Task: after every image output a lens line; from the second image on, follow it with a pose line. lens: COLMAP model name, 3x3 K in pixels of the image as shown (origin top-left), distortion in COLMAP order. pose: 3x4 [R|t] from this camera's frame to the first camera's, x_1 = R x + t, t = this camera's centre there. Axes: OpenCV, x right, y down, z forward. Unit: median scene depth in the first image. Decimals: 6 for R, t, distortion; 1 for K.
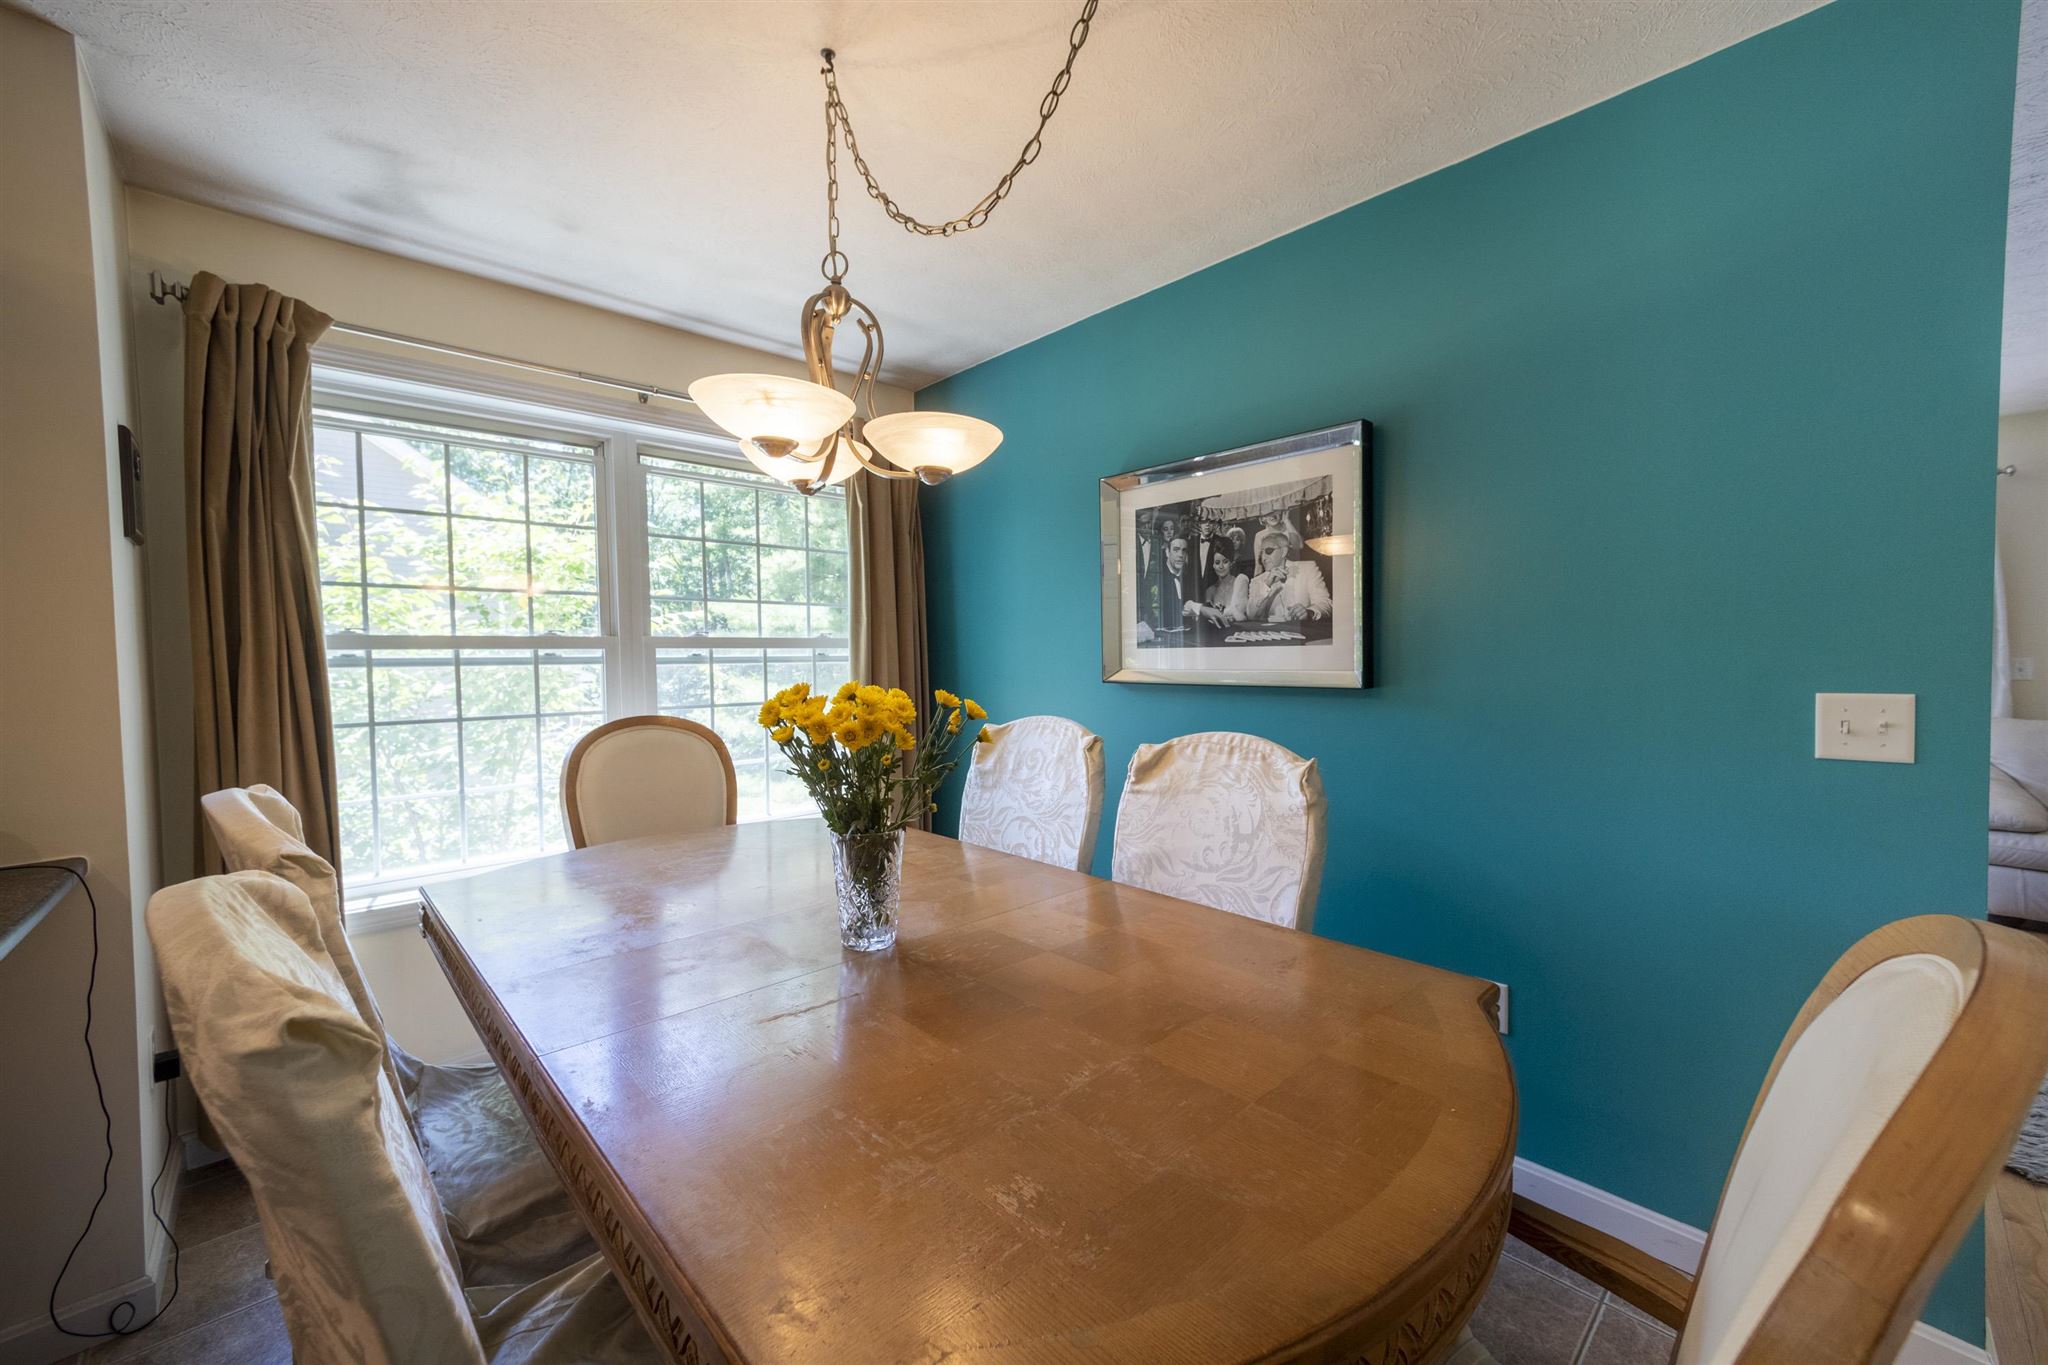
lens RADIAL K [[788.8, 0, 1036.9], [0, 788.8, 687.2], [0, 0, 1]] dist [0.005826, 0.000482]
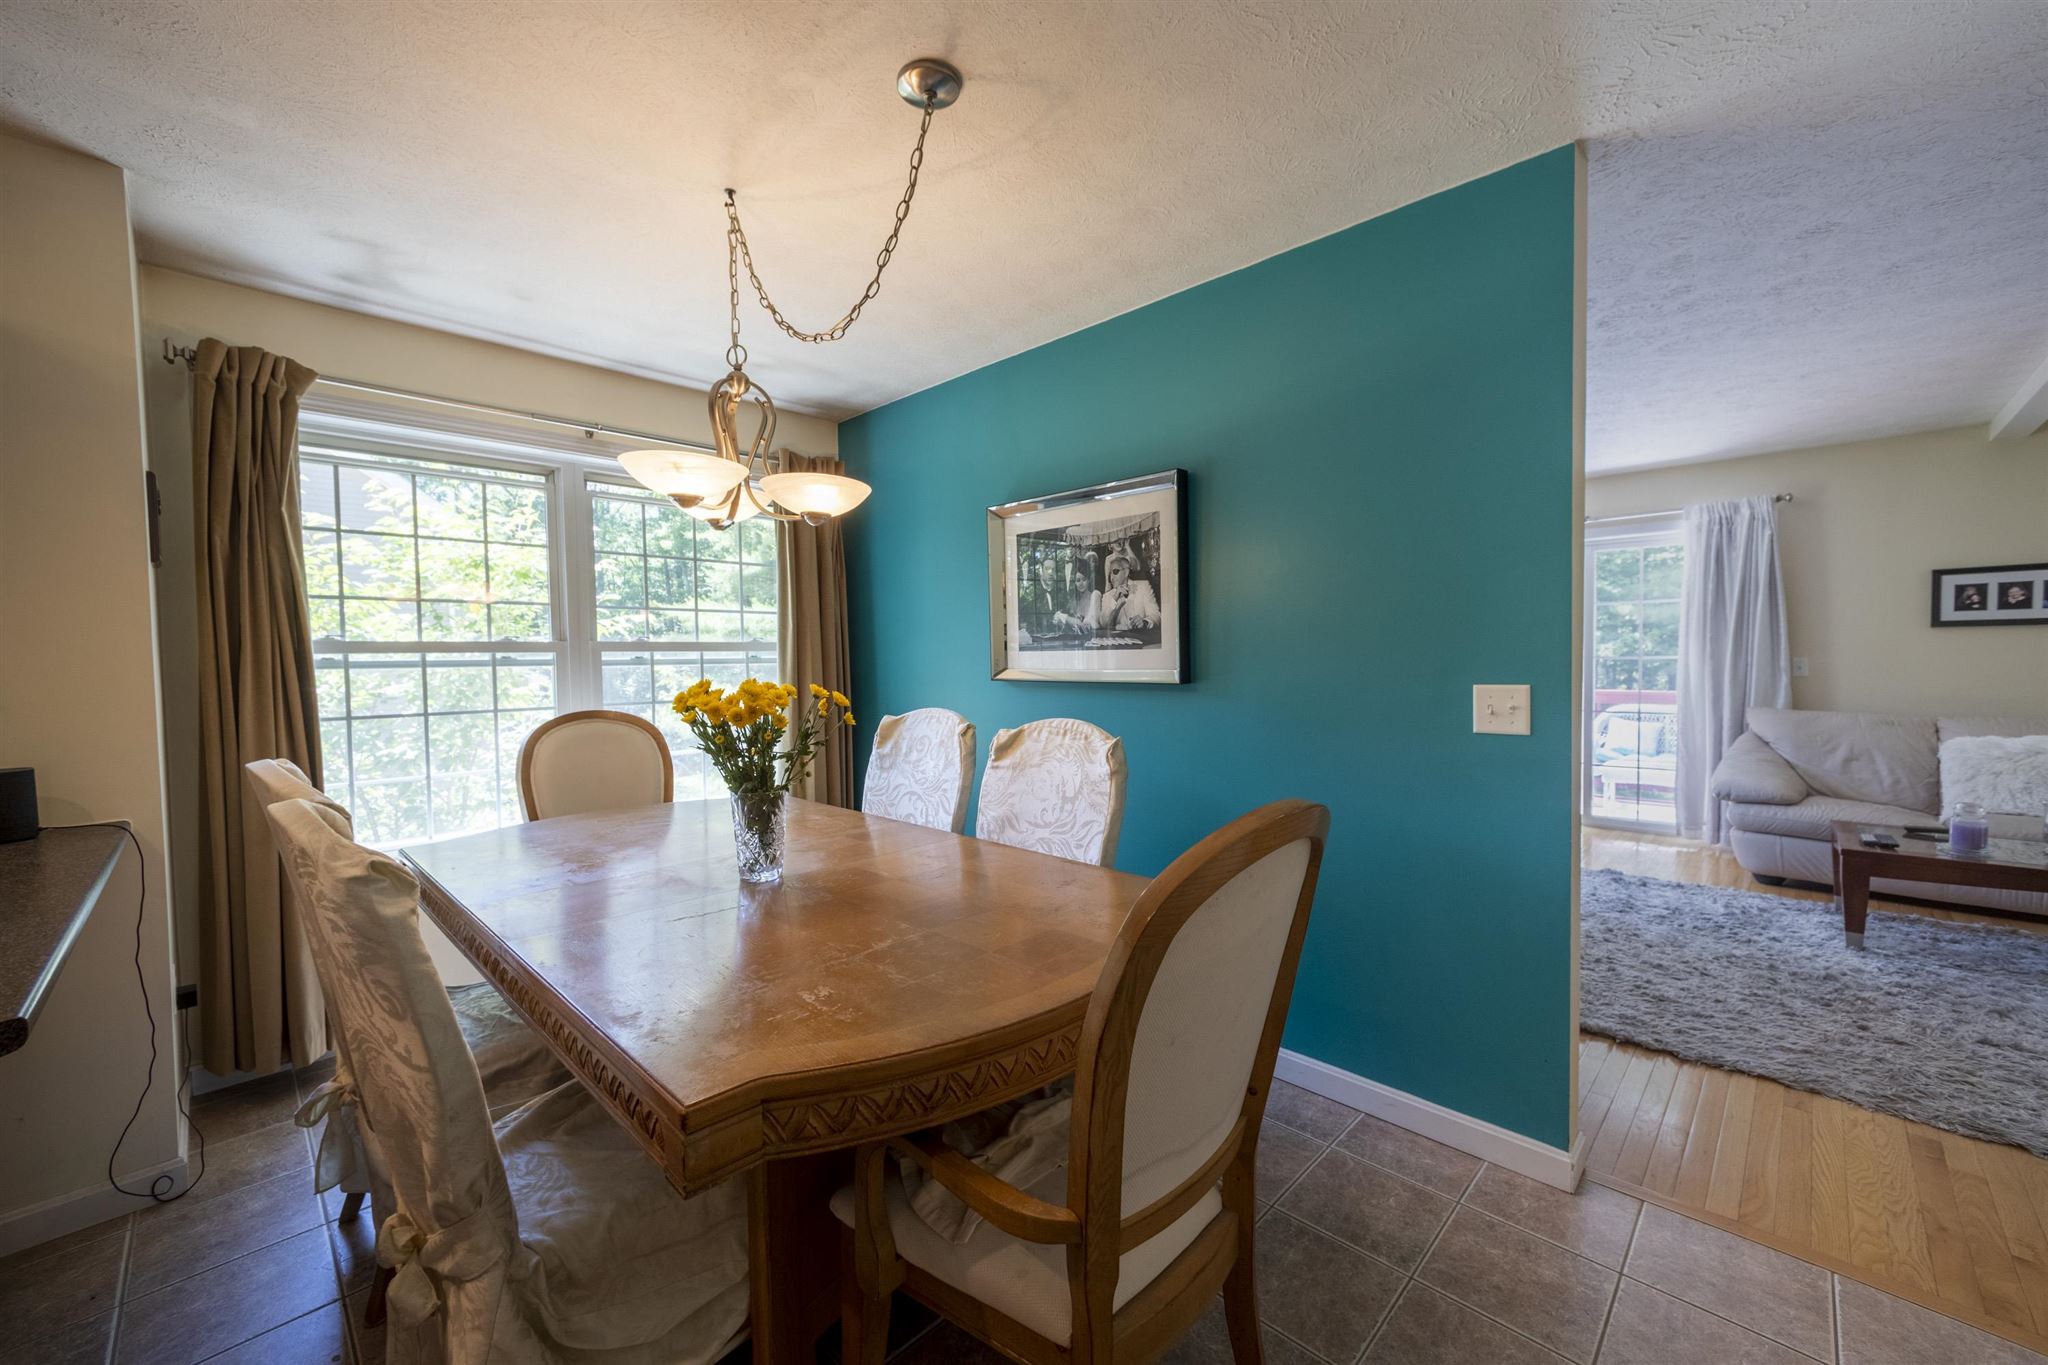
lens RADIAL K [[788.8, 0, 1037.0], [0, 788.8, 688.3], [0, 0, 1]] dist [0.005826, 0.000482]
pose [[0.999064, -0.003622, 0.043109, 0.155939], [0.003619, 0.999993, 0.000148, 0.009147], [-0.043109, 0.000009, 0.999070, -0.272472]]
